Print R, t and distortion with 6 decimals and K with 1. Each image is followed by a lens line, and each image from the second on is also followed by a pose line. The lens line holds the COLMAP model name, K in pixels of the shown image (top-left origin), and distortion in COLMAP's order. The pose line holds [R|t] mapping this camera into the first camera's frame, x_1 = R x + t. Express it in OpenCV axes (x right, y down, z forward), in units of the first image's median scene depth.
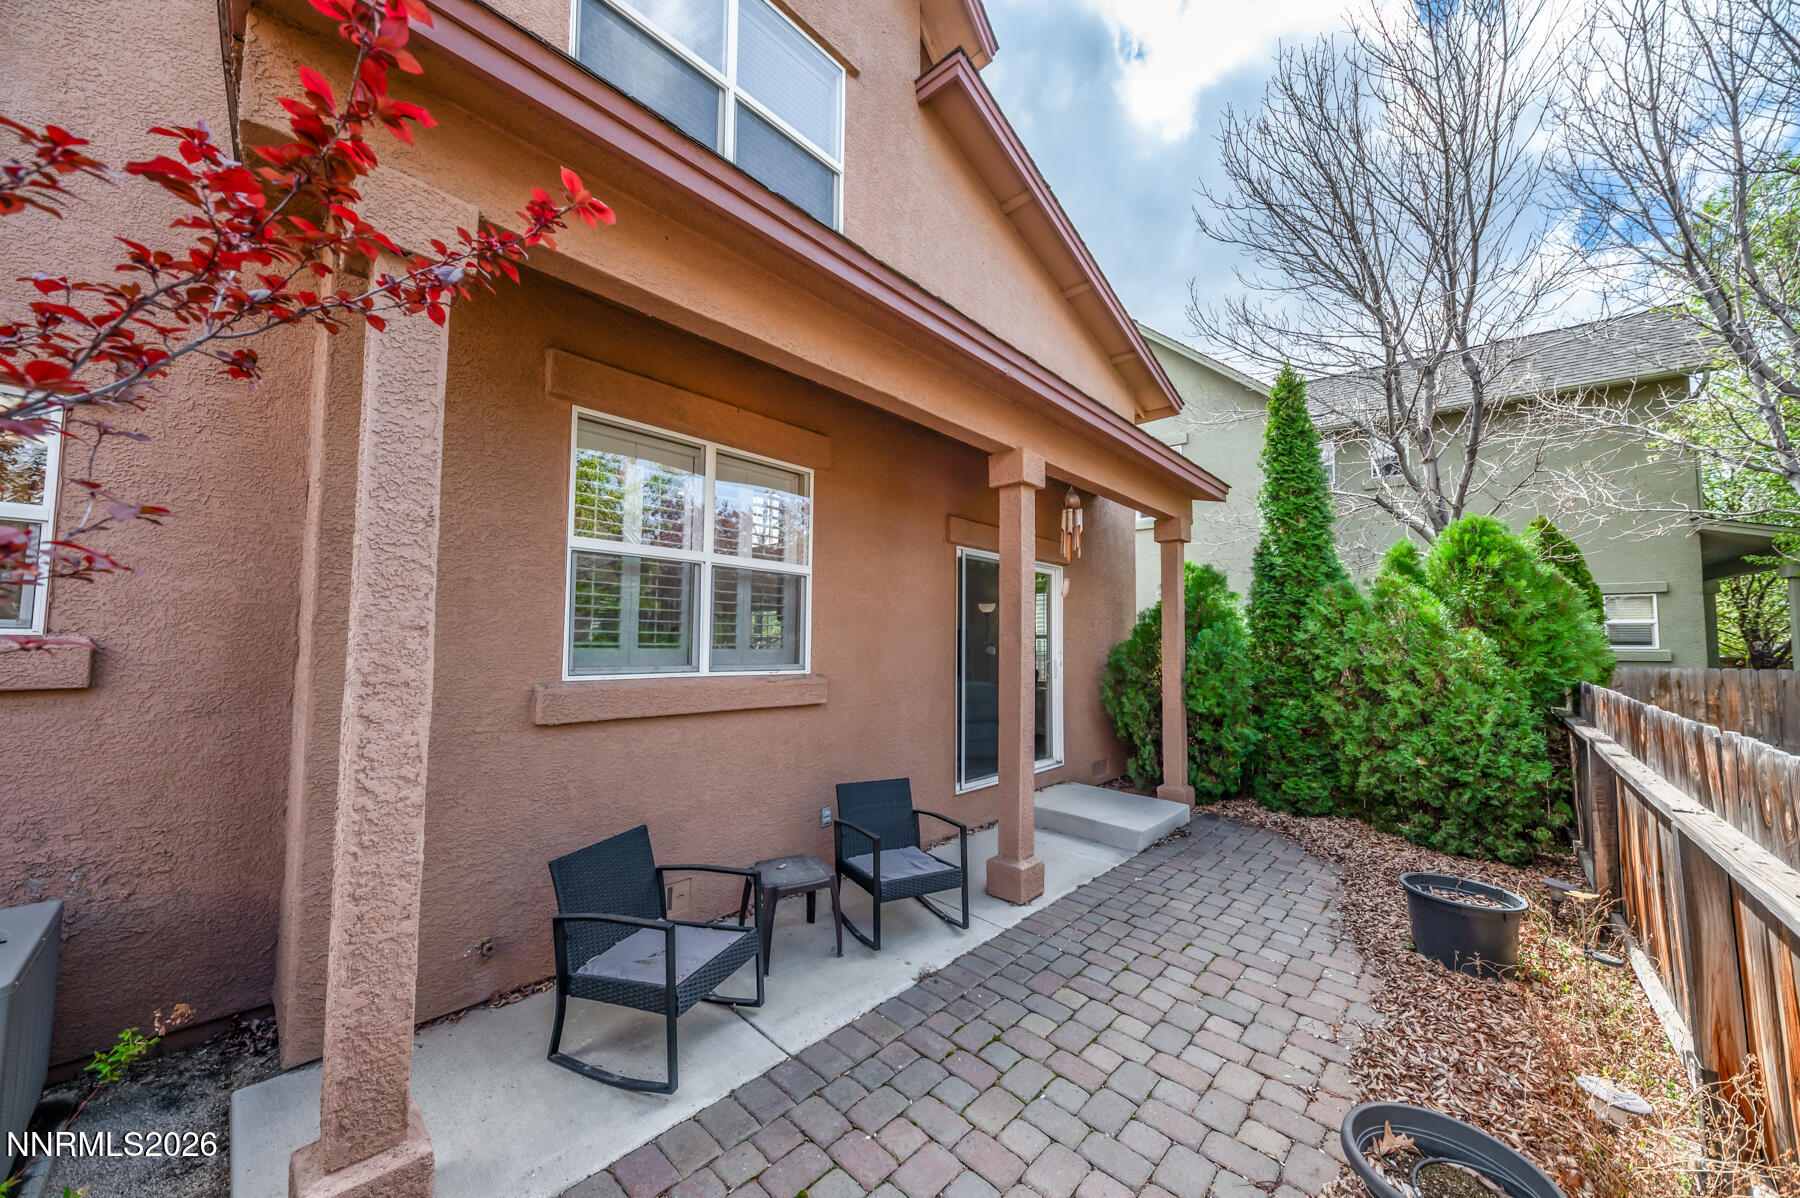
lens RADIAL K [[628.5, 0, 894.1], [0, 628.5, 600.8], [0, 0, 1]] dist [0.010240, -0.008539]
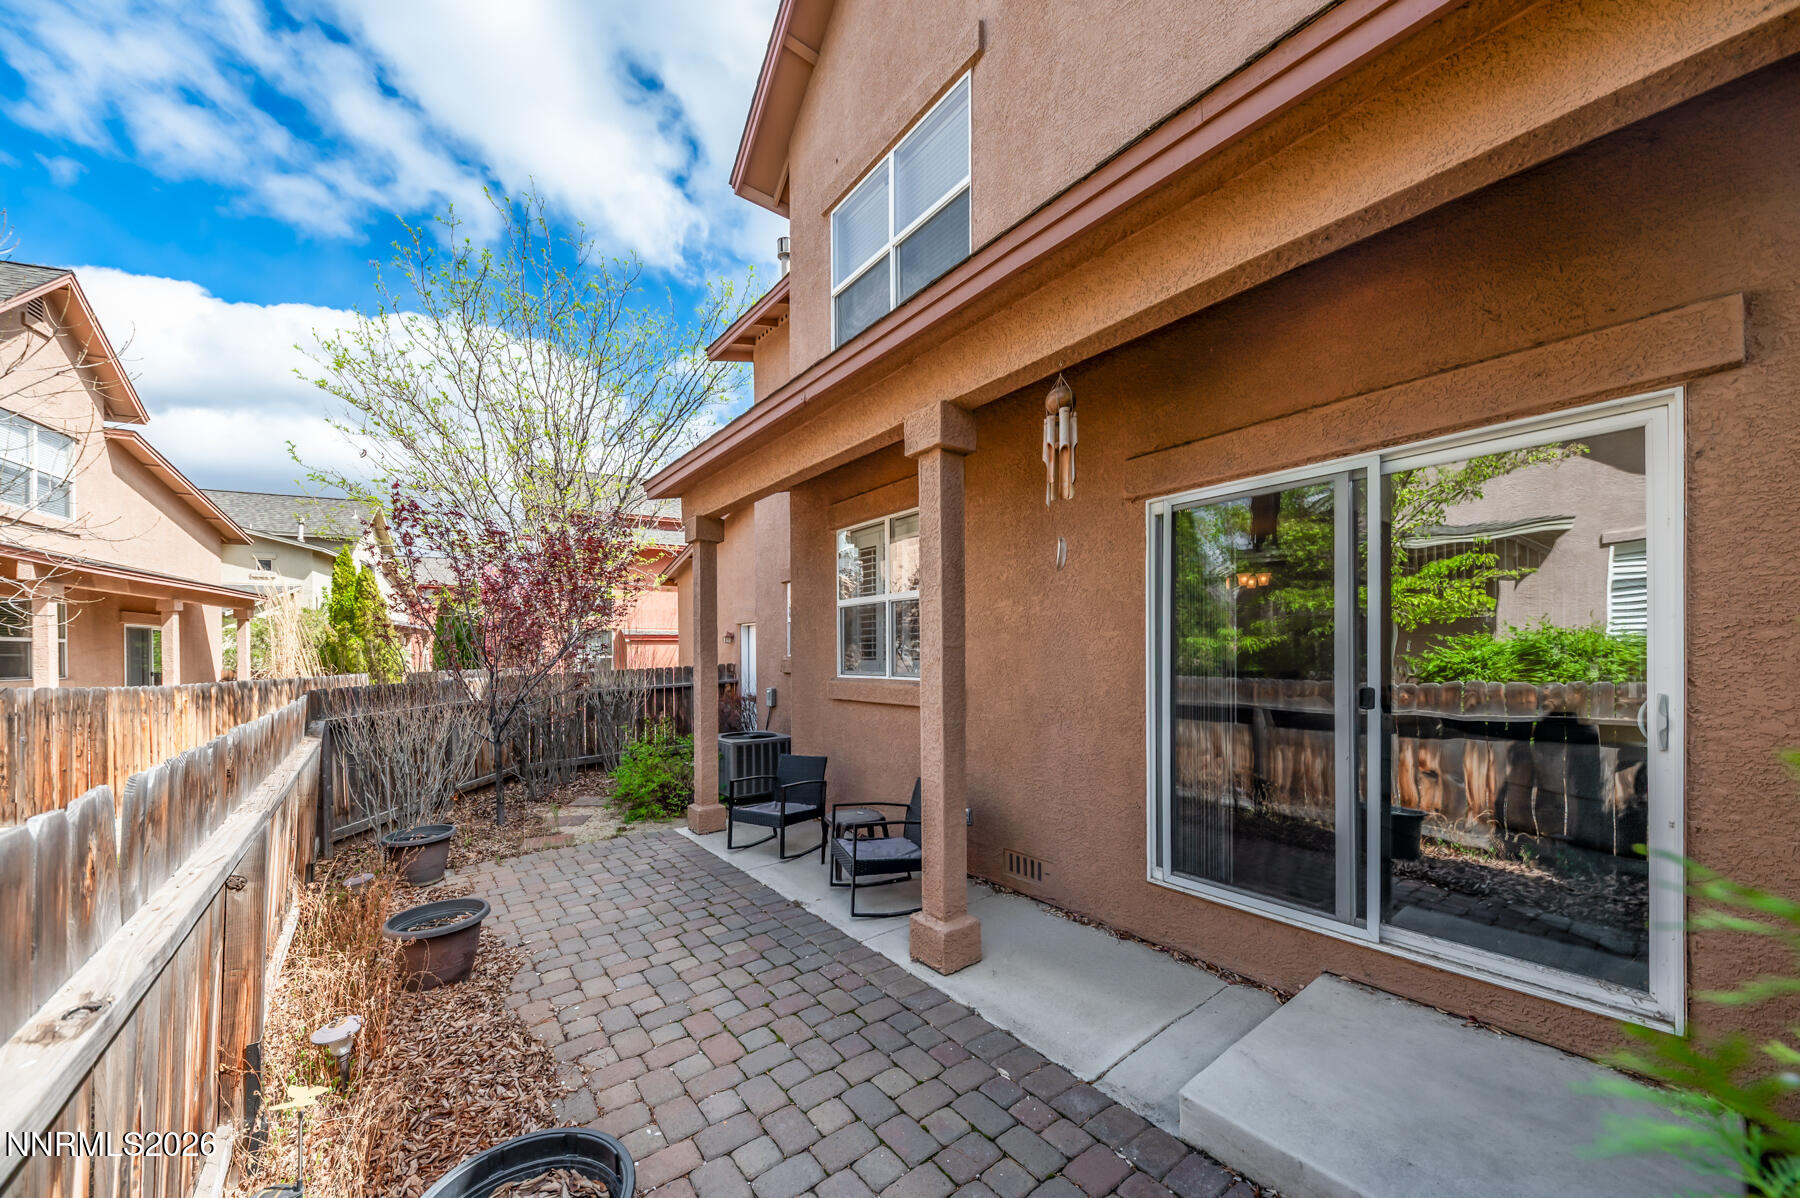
lens RADIAL K [[650.2, 0, 868.9], [0, 650.2, 651.1], [0, 0, 1]] dist [-0.000593, -0.013661]
pose [[-0.185782, -0.020255, -0.982382, 1.275505], [0.064695, 0.997366, -0.032798, 0.108771], [0.980459, -0.069648, -0.183983, 1.326277]]
